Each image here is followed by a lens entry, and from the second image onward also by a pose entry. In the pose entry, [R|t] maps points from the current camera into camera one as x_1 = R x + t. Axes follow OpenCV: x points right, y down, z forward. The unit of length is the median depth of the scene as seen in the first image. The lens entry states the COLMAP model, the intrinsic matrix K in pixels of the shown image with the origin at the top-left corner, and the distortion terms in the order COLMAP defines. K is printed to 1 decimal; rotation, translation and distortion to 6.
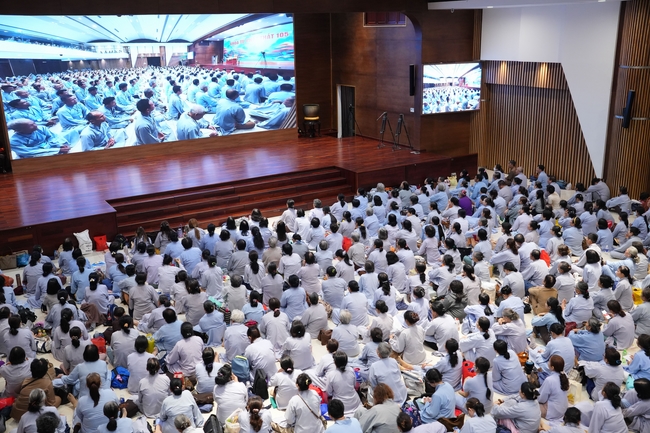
lens RADIAL K [[664.1, 0, 325.0], [0, 664.1, 216.5], [0, 0, 1]] dist [0.000598, 0.004836]
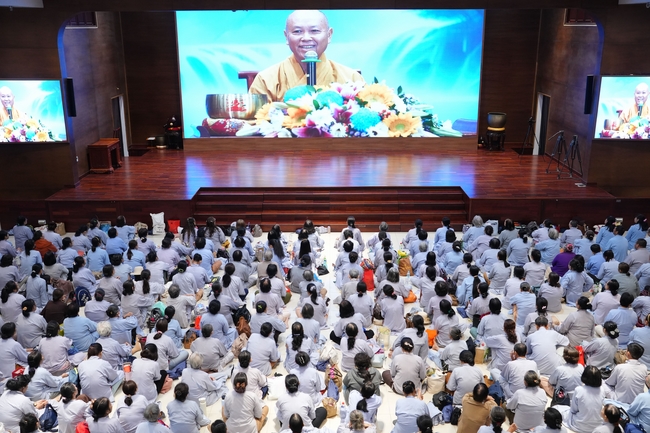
lens RADIAL K [[643.2, 0, 324.3], [0, 643.2, 228.3], [0, 0, 1]] dist [-0.037446, 0.006628]
pose [[0.836736, 0.178827, -0.517584, 0.265248], [-0.160775, 0.983746, 0.079977, -0.052459], [0.523473, 0.016295, 0.851886, 0.169207]]
